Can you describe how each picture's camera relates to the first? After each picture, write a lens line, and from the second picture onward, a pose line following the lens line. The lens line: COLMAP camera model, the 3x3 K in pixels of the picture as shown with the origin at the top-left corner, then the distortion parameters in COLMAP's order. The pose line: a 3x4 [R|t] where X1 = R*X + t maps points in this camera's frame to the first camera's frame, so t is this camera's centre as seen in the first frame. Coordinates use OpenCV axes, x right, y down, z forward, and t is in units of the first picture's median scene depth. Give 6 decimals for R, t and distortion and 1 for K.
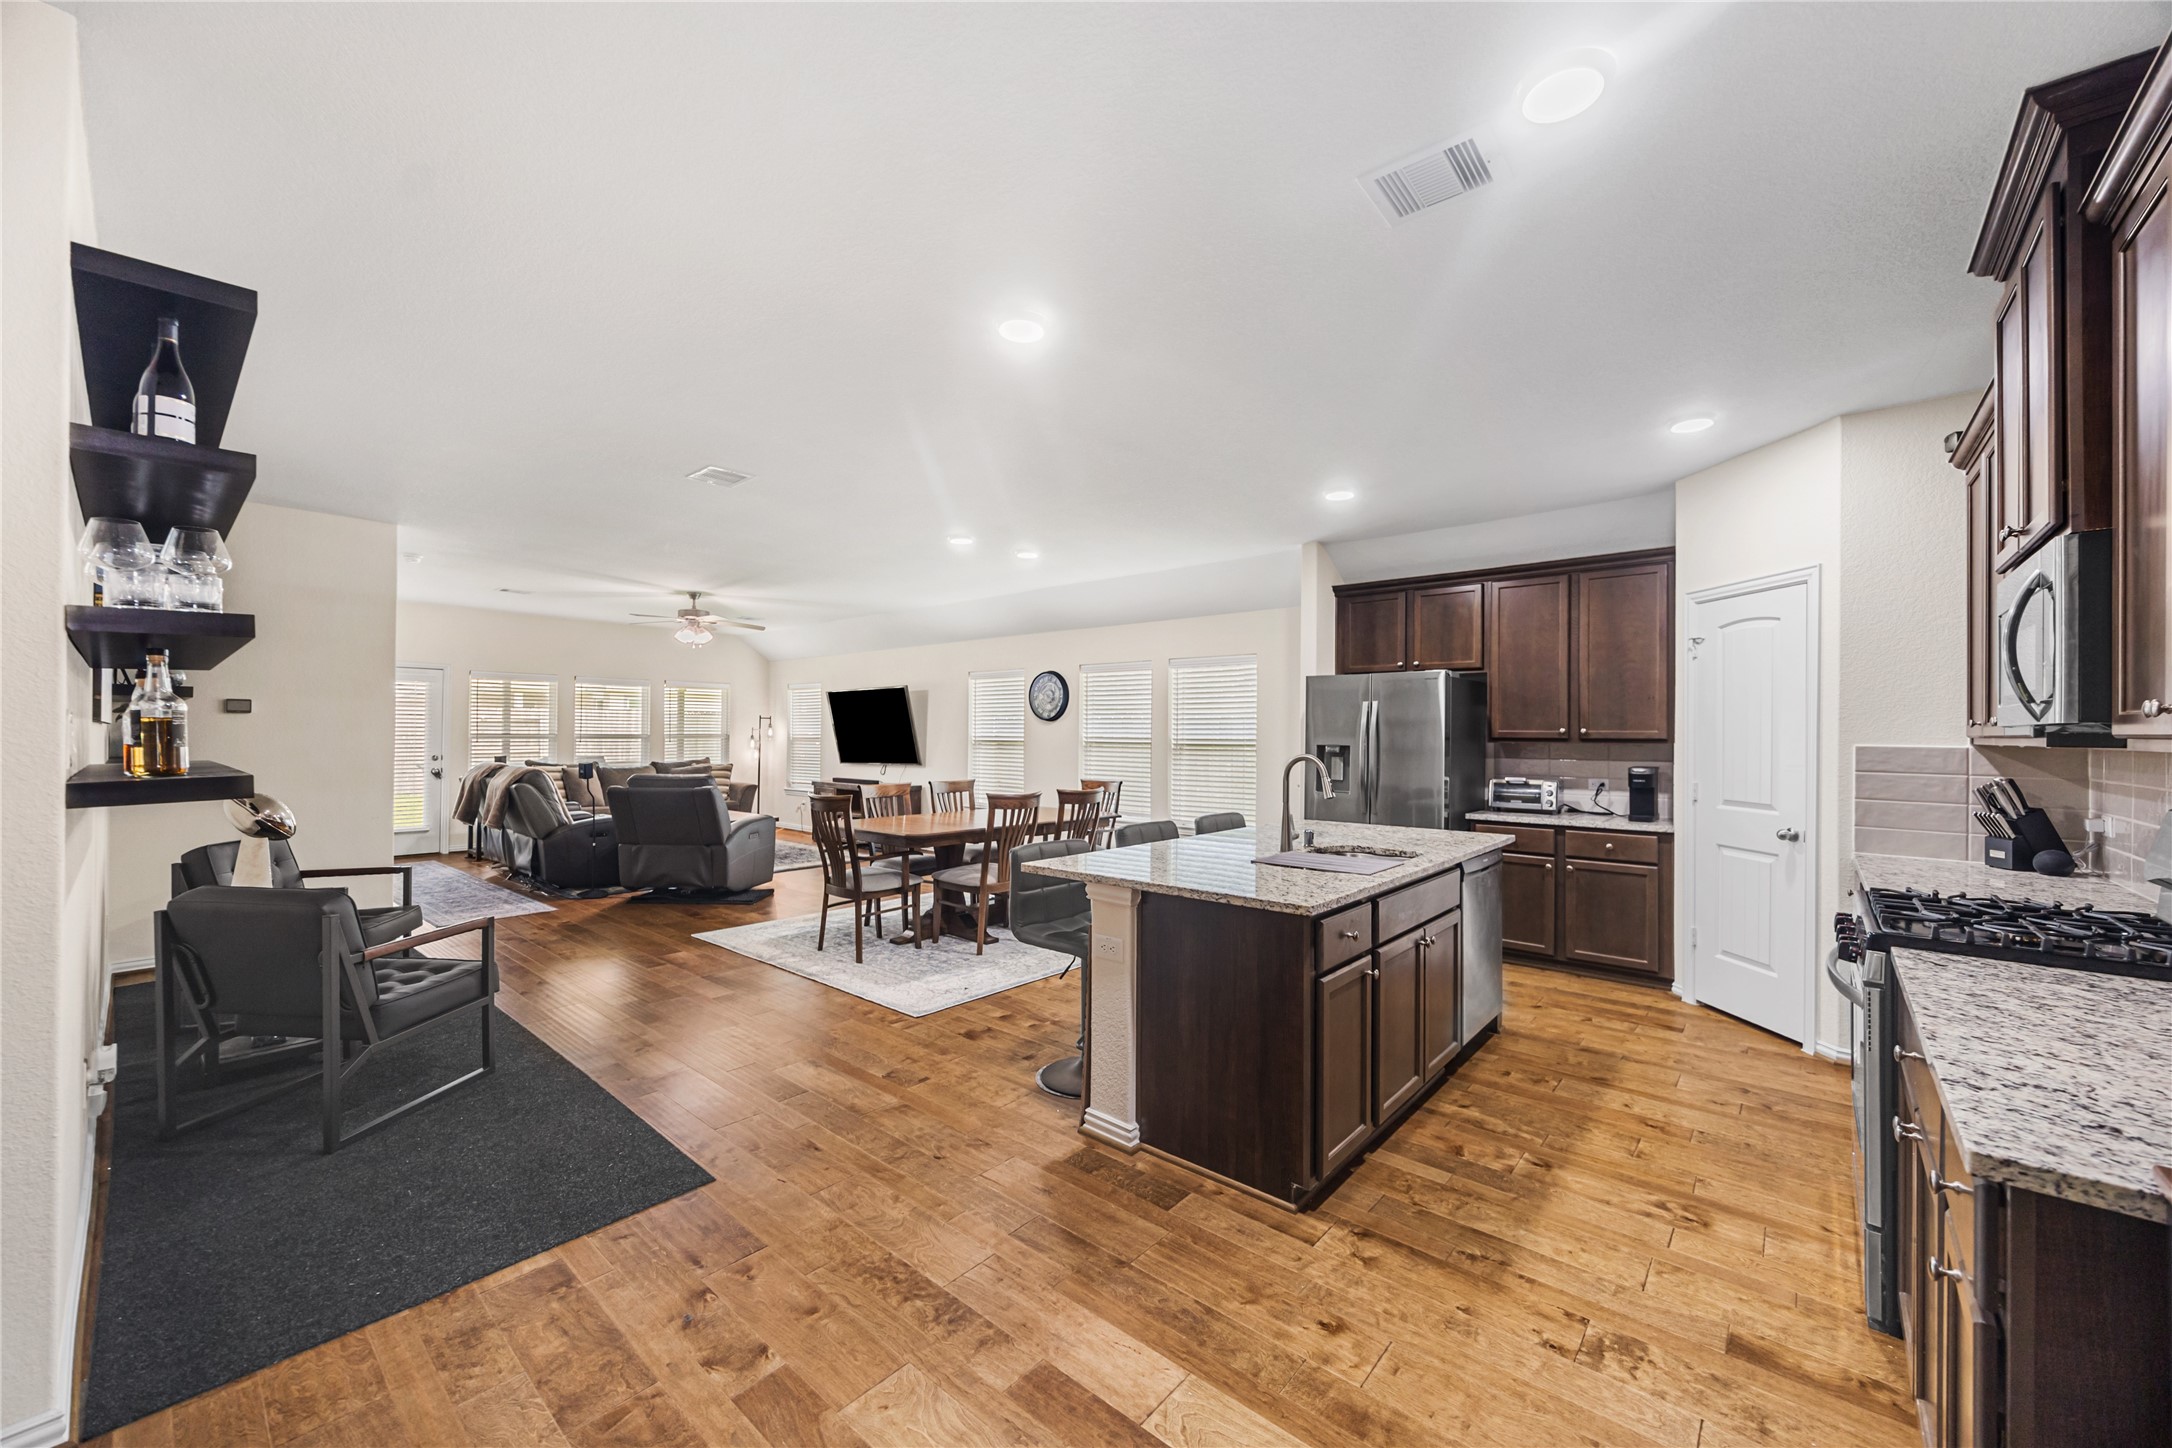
lens RADIAL K [[833.9, 0, 1083.7], [0, 833.9, 725.0], [0, 0, 1]] dist [0.000529, -0.001348]
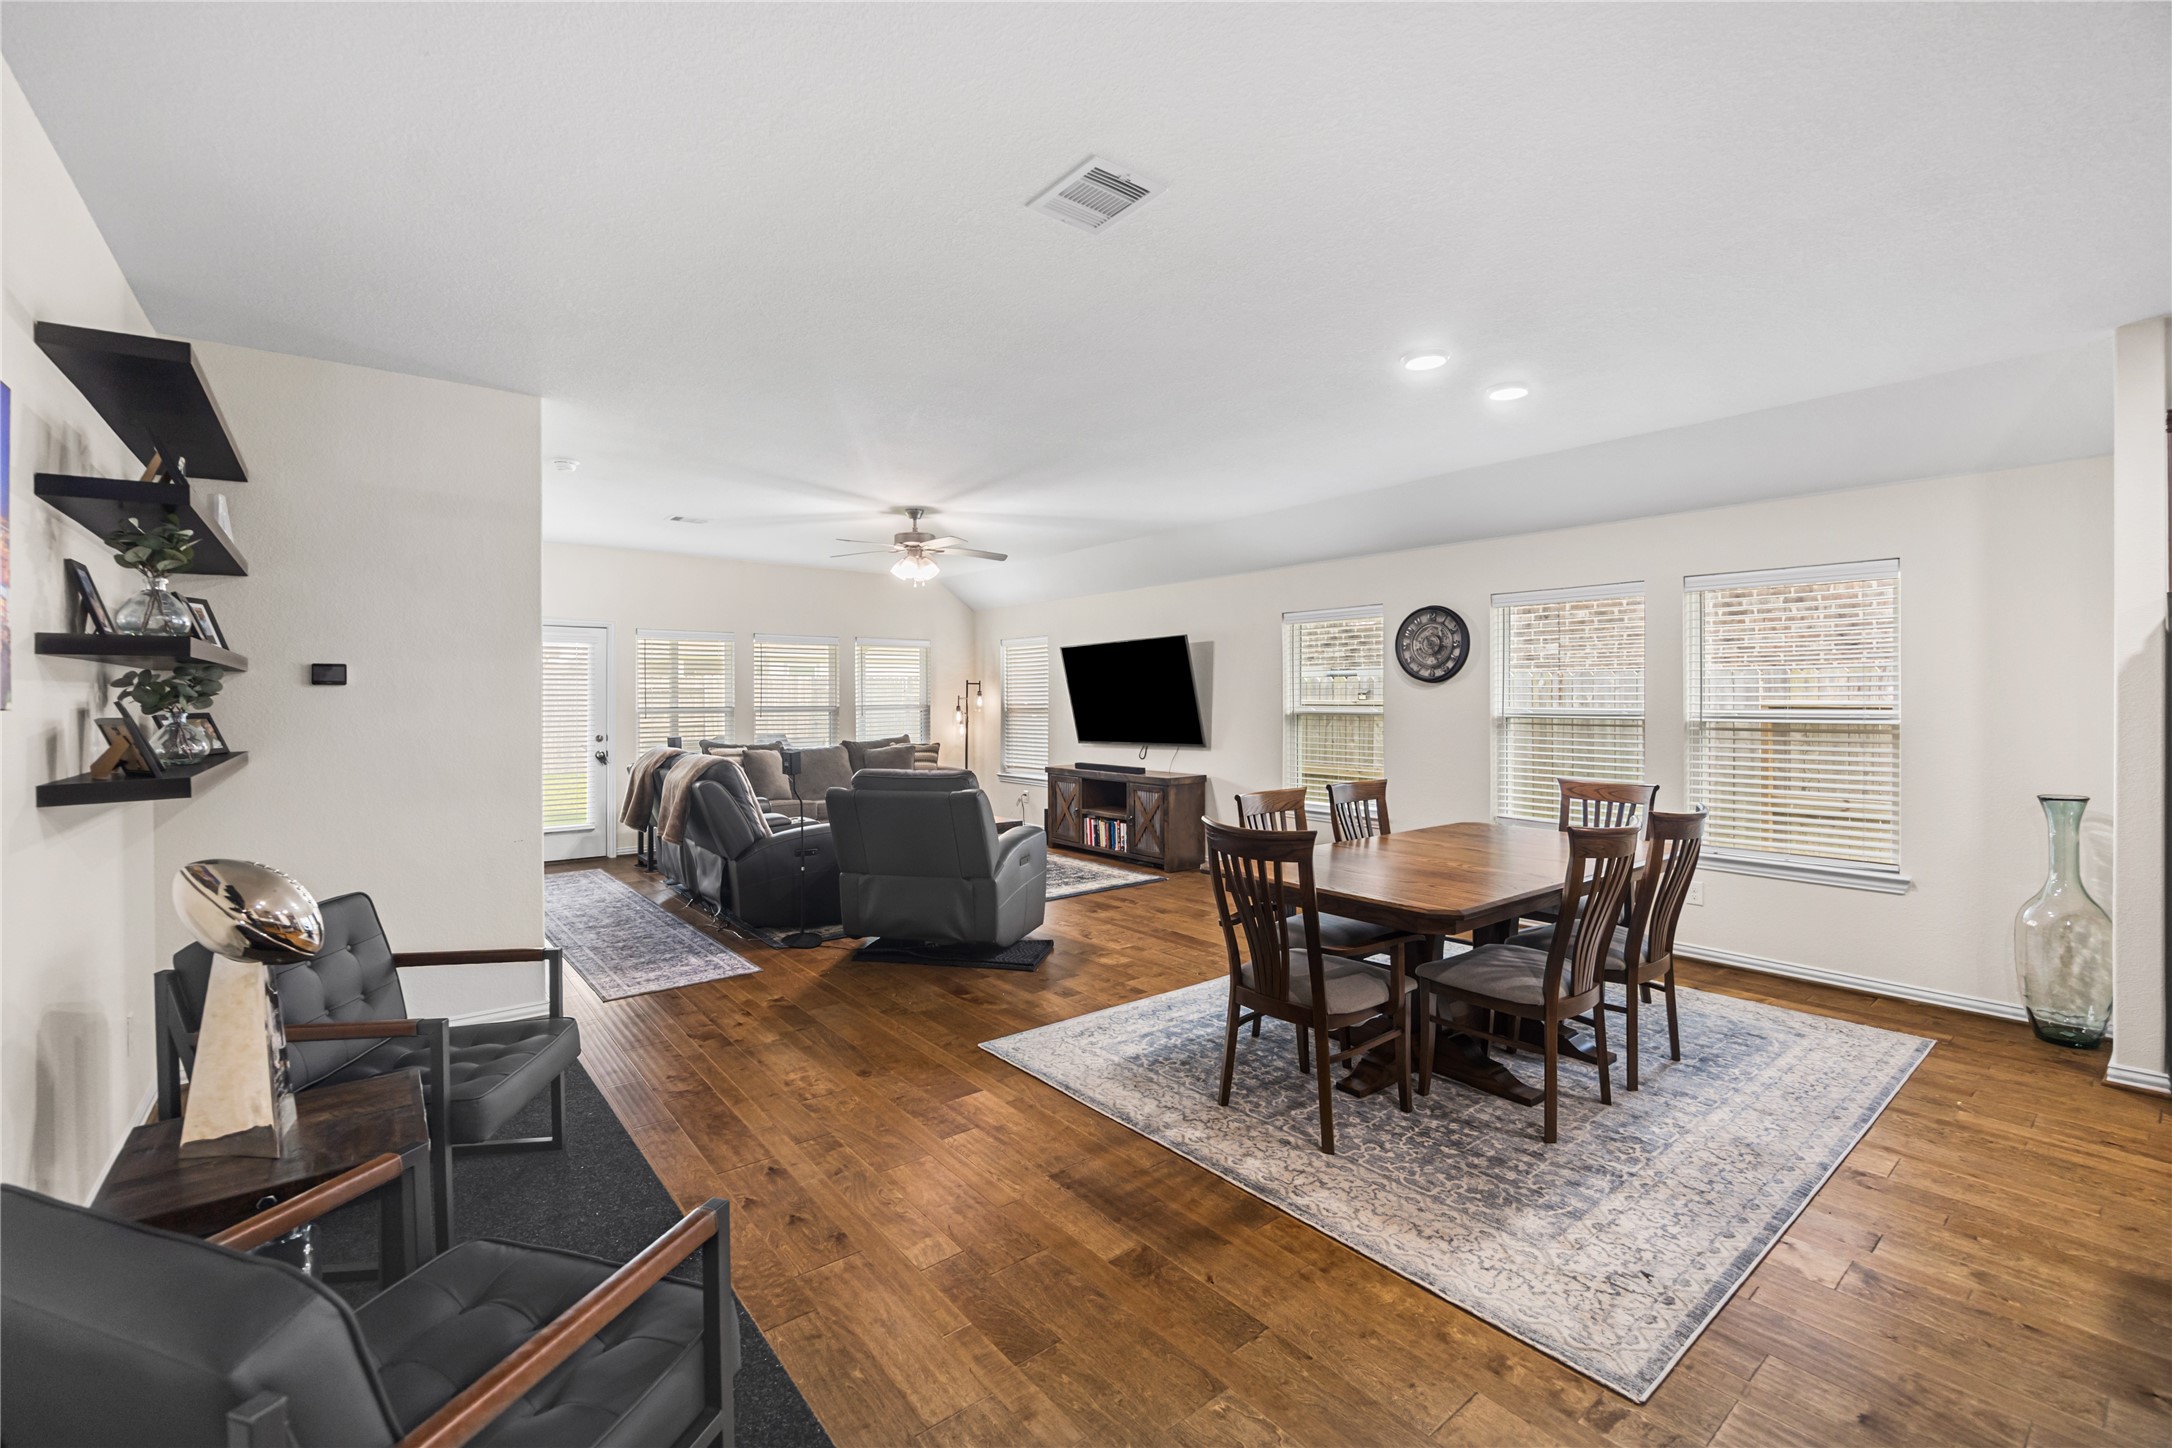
lens RADIAL K [[914.6, 0, 1071.3], [0, 914.6, 697.0], [0, 0, 1]] dist [-0.009659, -0.001009]
pose [[0.982901, -0.009775, -0.183877, -0.299183], [0.011601, 0.999893, 0.008856, -0.004625], [0.183771, -0.010838, 0.982909, 0.390544]]
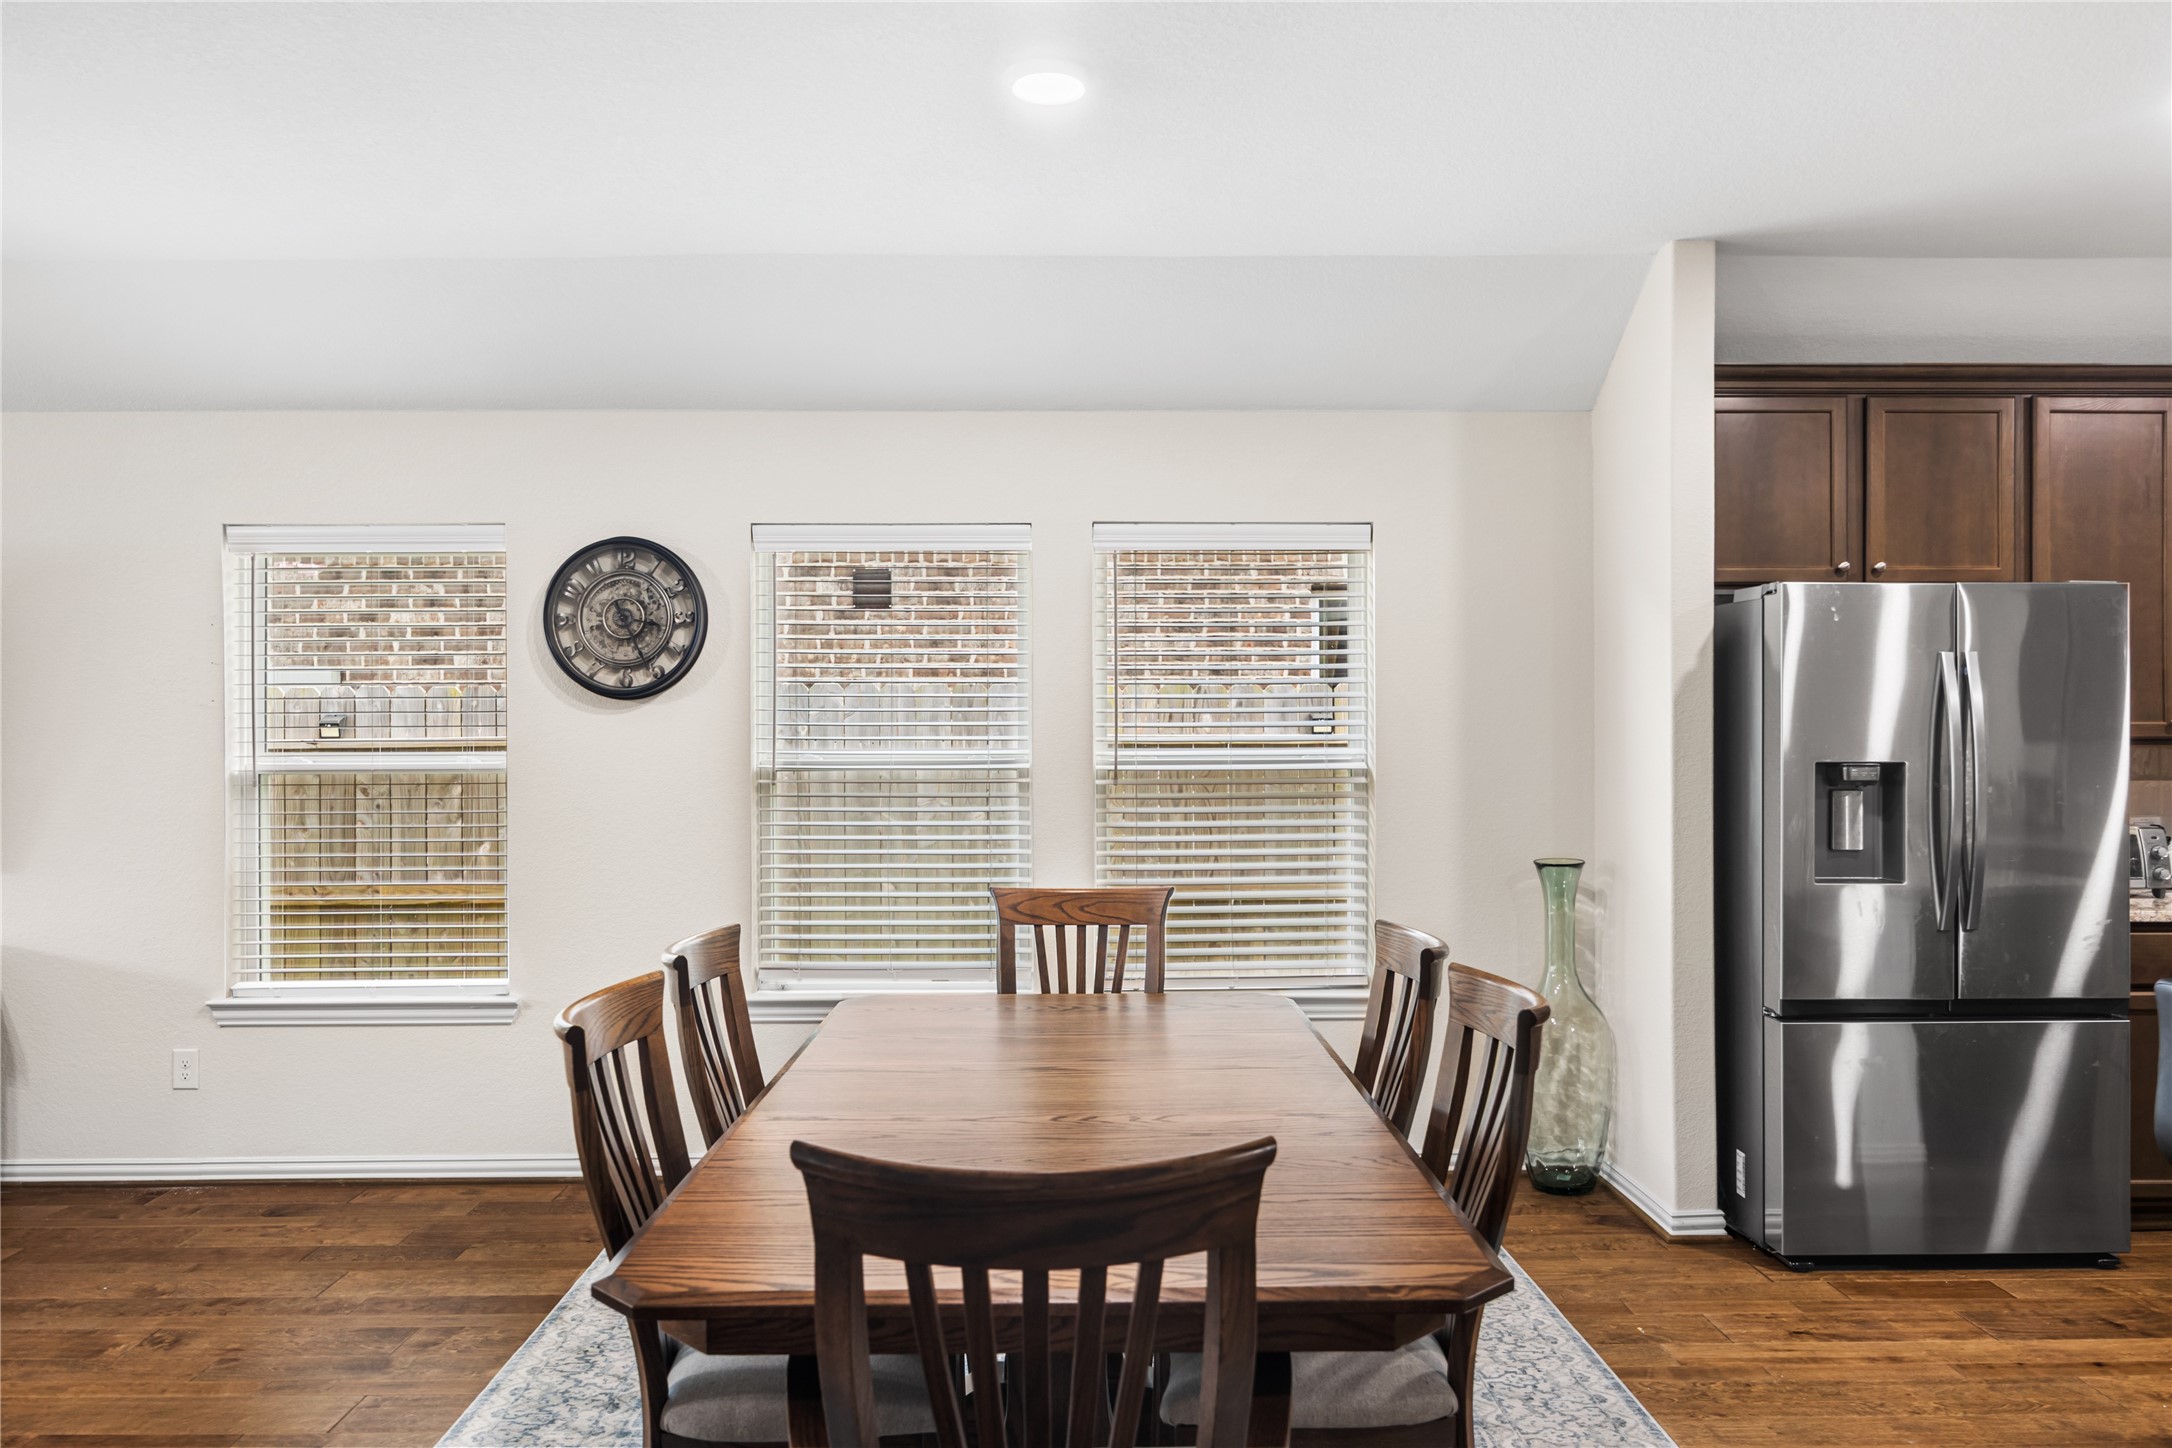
lens RADIAL K [[1548.1, 0, 1086.5], [0, 1548.1, 729.5], [0, 0, 1]] dist [0.012920, 0.005946]
pose [[0.733229, -0.011594, 0.679883, -0.484548], [0.002893, 0.999899, 0.013931, -0.002022], [-0.679976, -0.008248, 0.733188, 0.746478]]
